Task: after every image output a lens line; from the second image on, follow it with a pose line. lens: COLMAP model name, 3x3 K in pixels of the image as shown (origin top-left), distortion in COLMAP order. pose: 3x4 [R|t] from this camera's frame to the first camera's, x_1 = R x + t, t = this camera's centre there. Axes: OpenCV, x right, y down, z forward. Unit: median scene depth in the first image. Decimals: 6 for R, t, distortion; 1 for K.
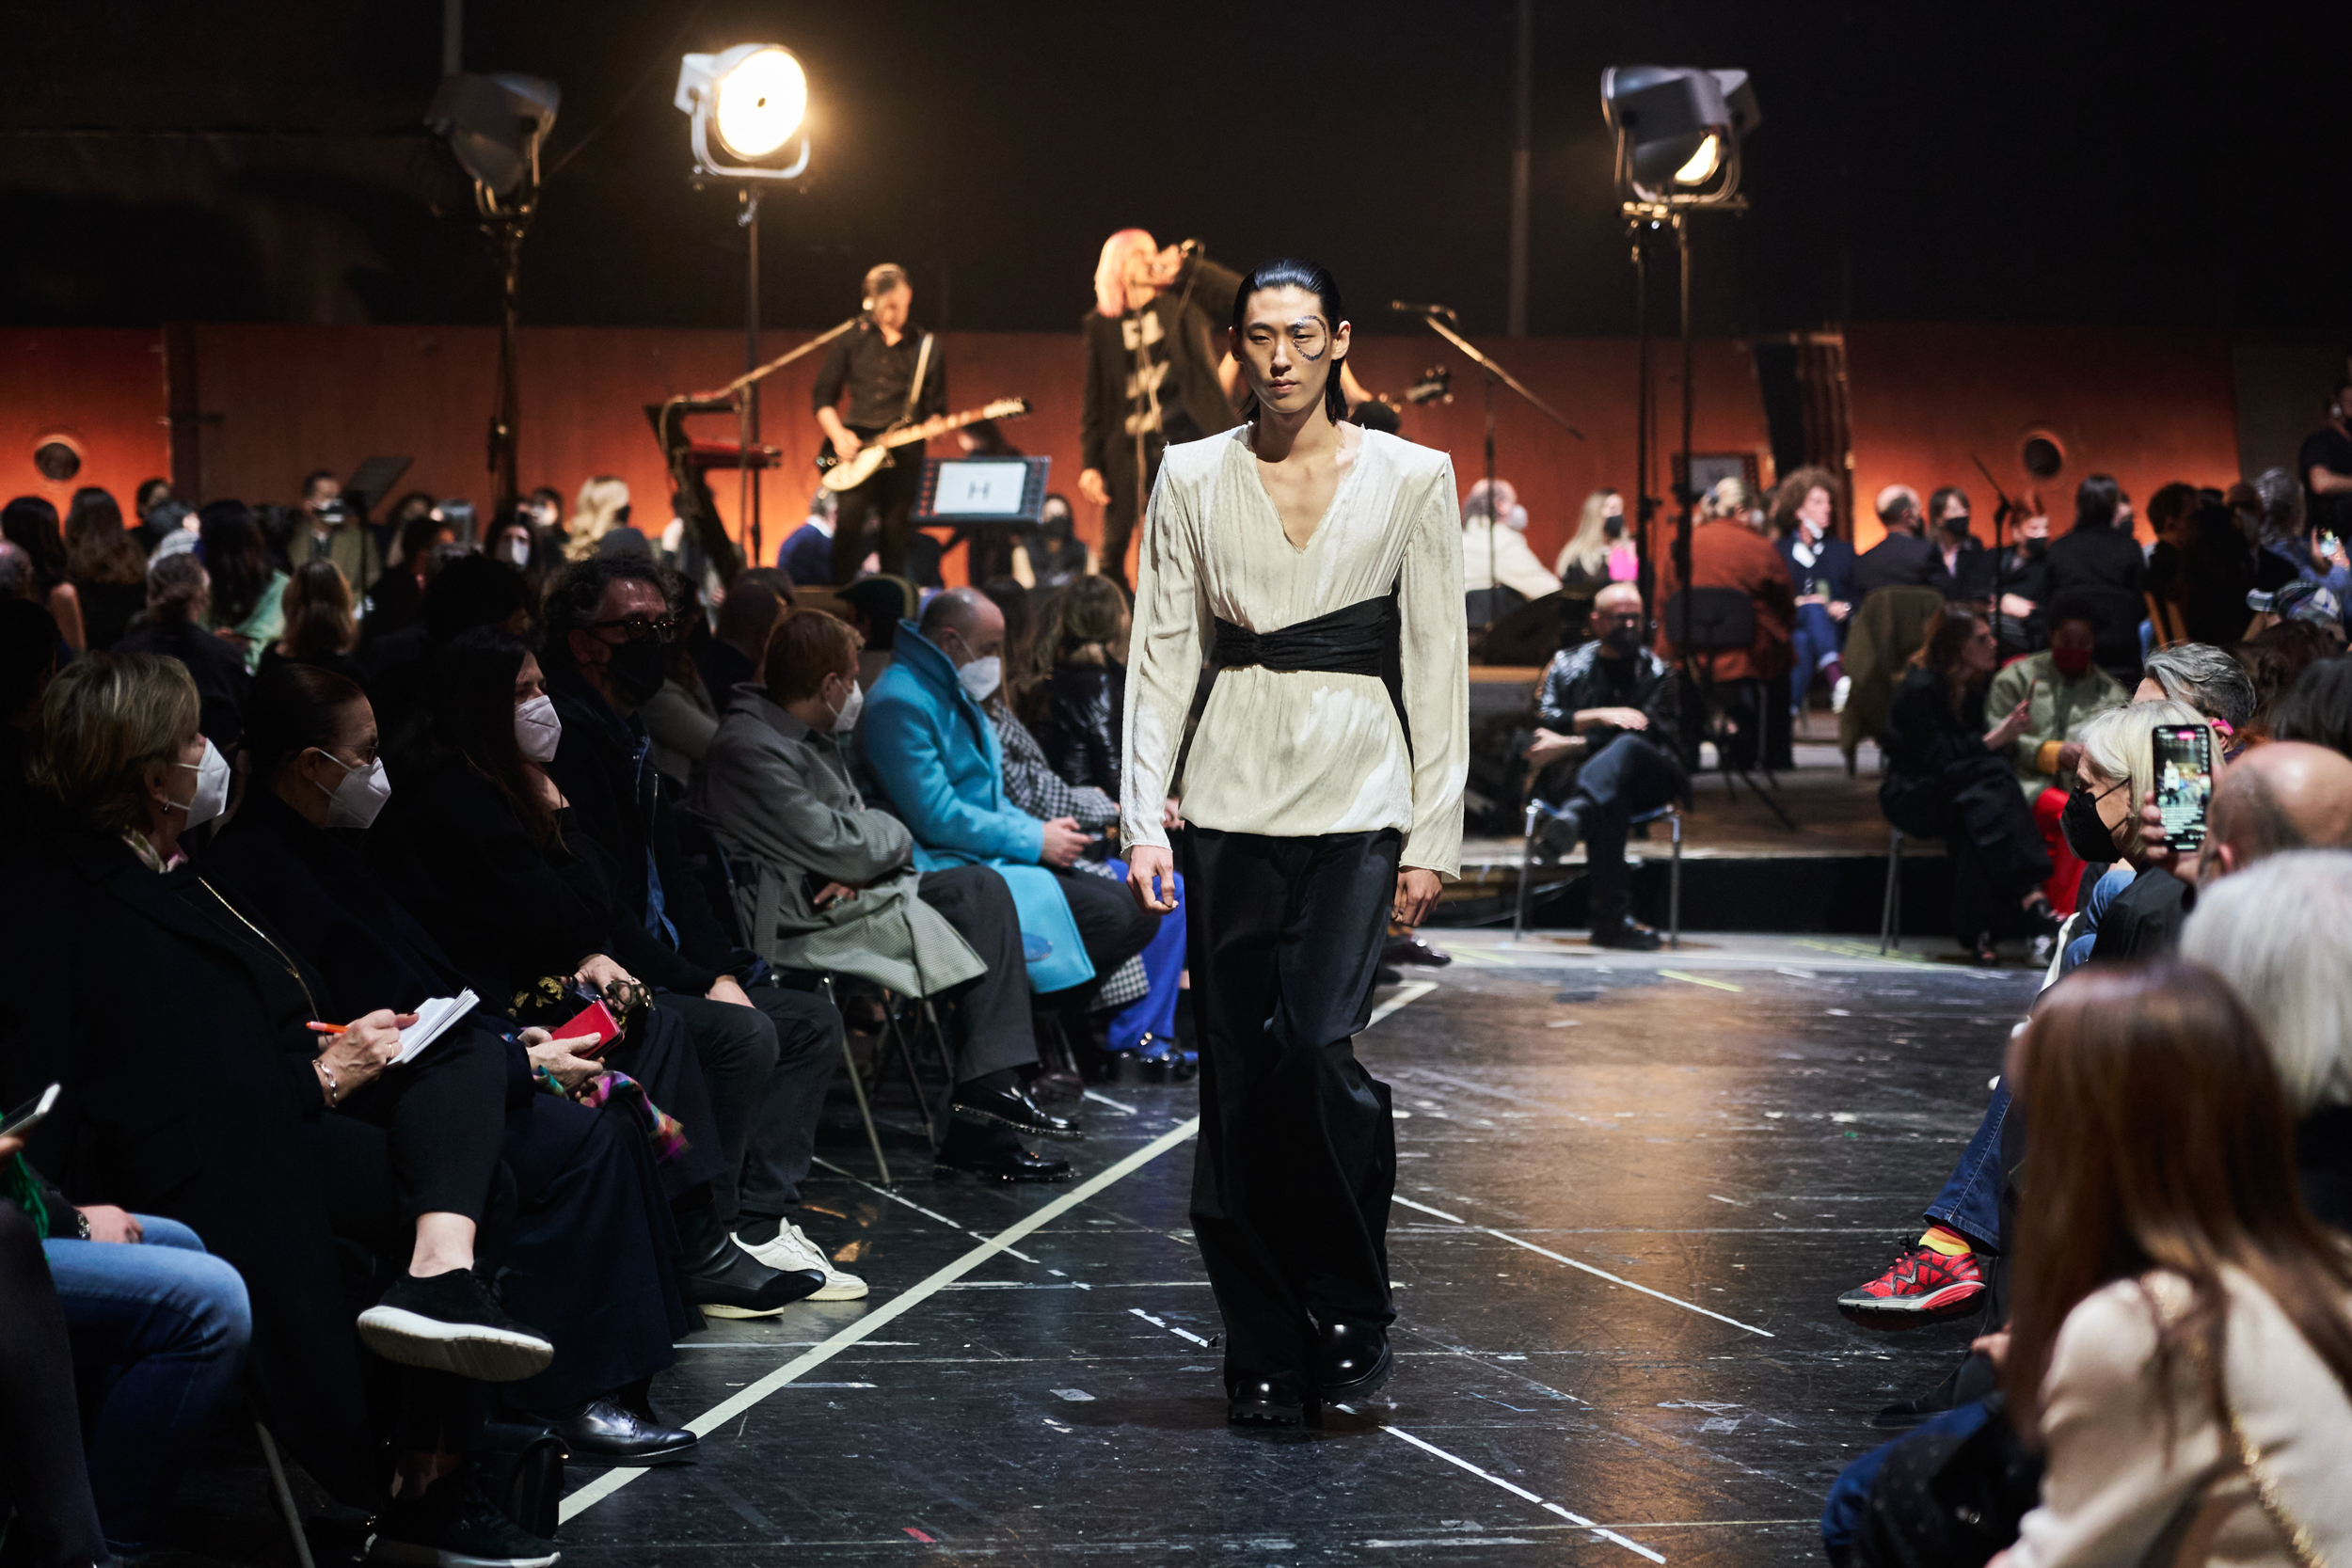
lens RADIAL K [[7013.1, 0, 1288.7], [0, 7013.1, 631.5], [0, 0, 1]] dist [0.045754, -0.893502]
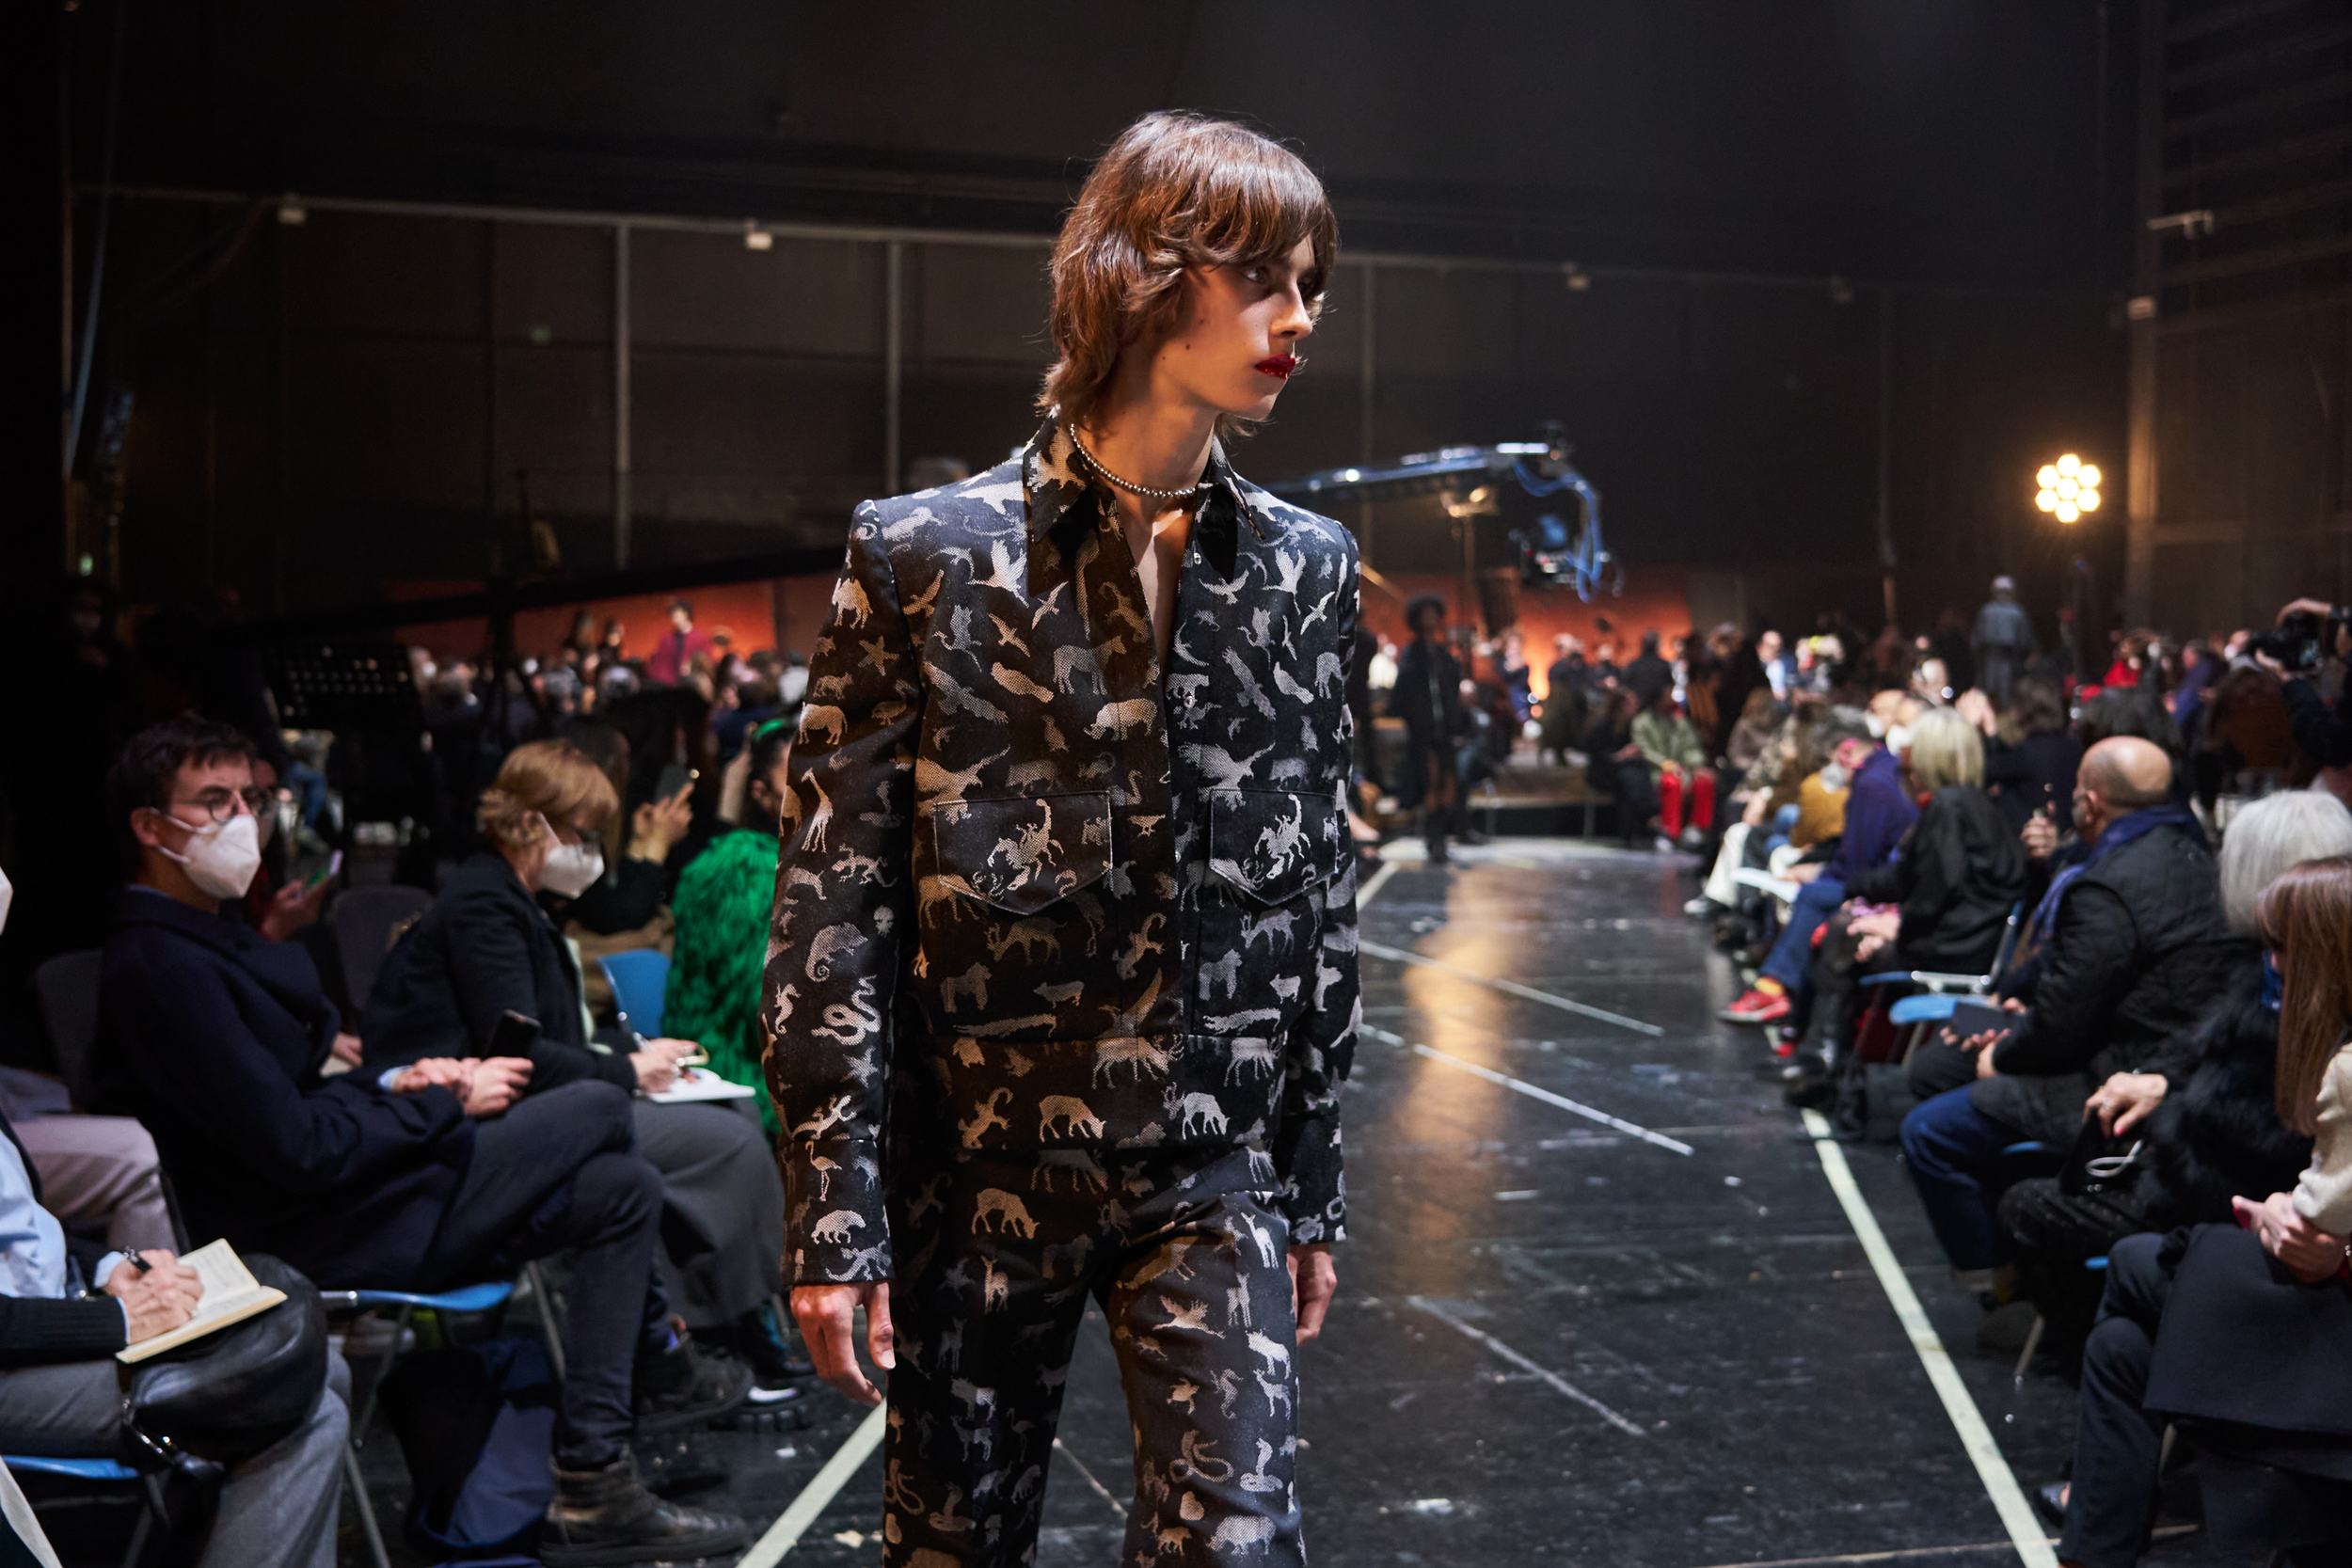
lens RADIAL K [[3016.0, 0, 1243.1], [0, 3016.0, 744.1], [0, 0, 1]] dist [0.003307, 0.003194]
pose [[0.999799, -0.014905, 0.013415, -0.034455], [0.014754, 0.999828, 0.011277, 0.001302], [-0.013581, -0.011077, 0.999846, 0.052984]]
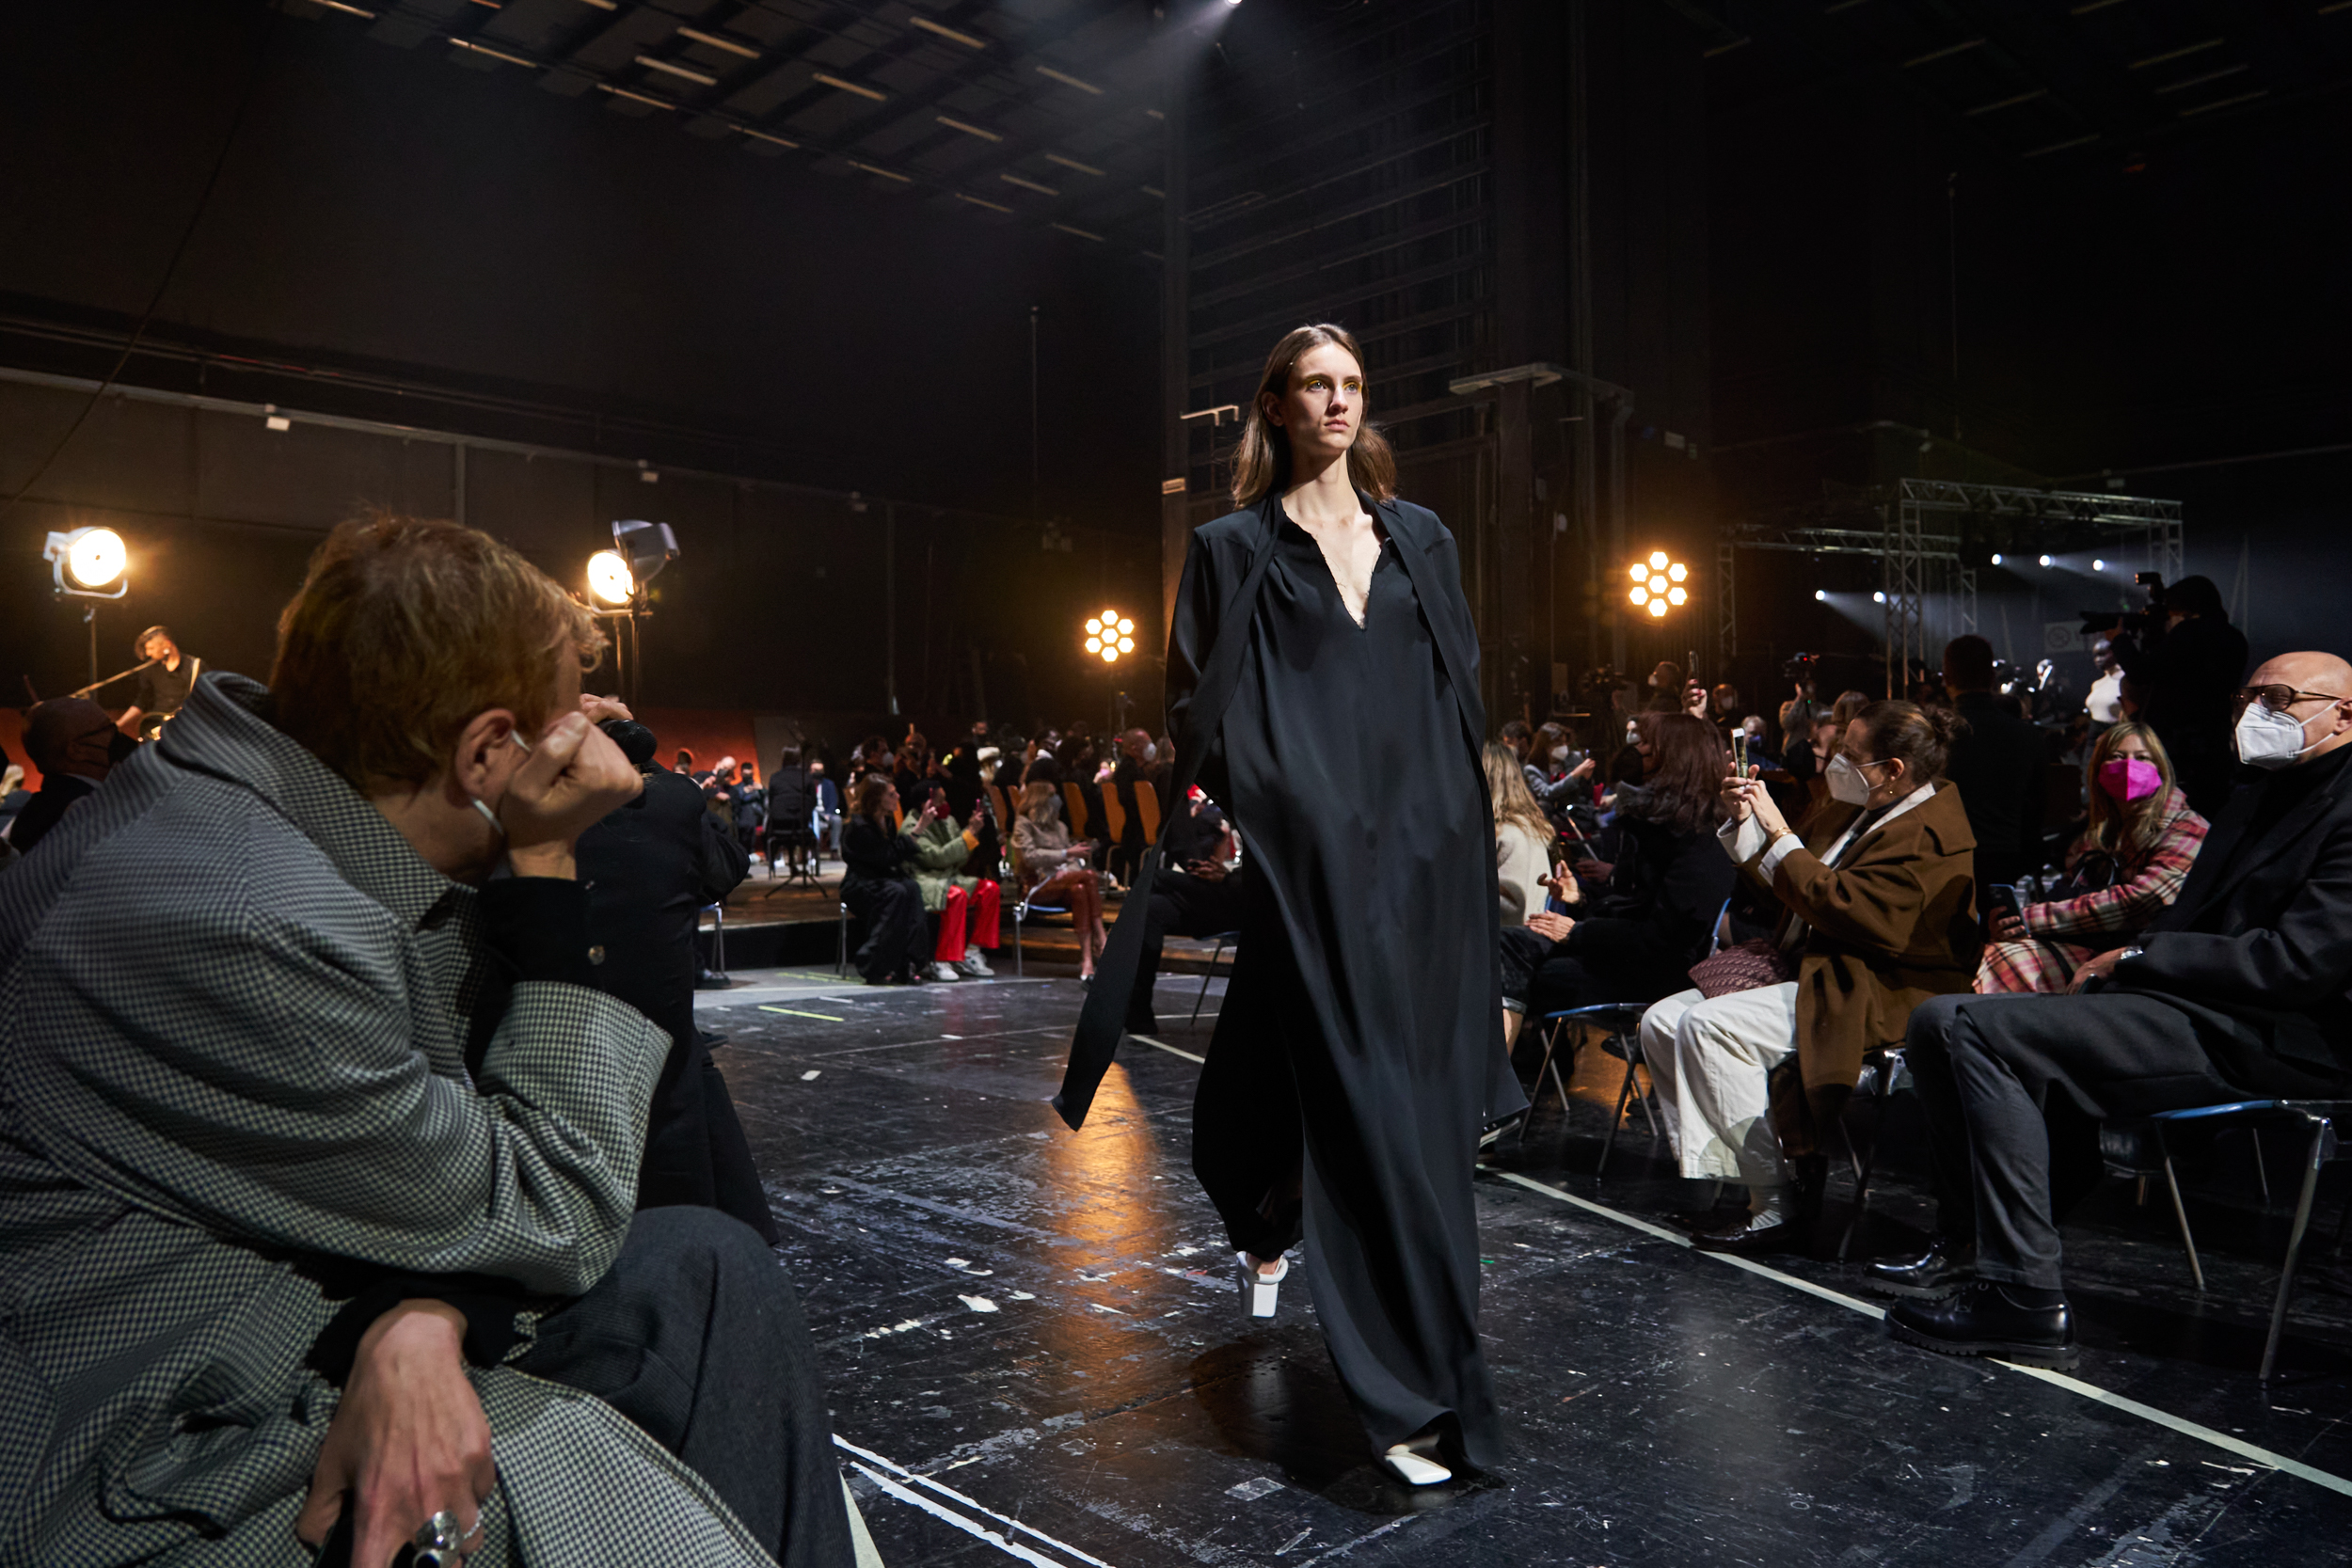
lens RADIAL K [[1689.1, 0, 1198.2], [0, 1689.1, 742.8], [0, 0, 1]] dist [-0.000984, 0.000696]
pose [[0.879550, -0.011674, 0.475663, -0.038057], [0.038383, 0.998182, -0.046475, 0.009241], [-0.474256, 0.059135, 0.878399, 0.560946]]
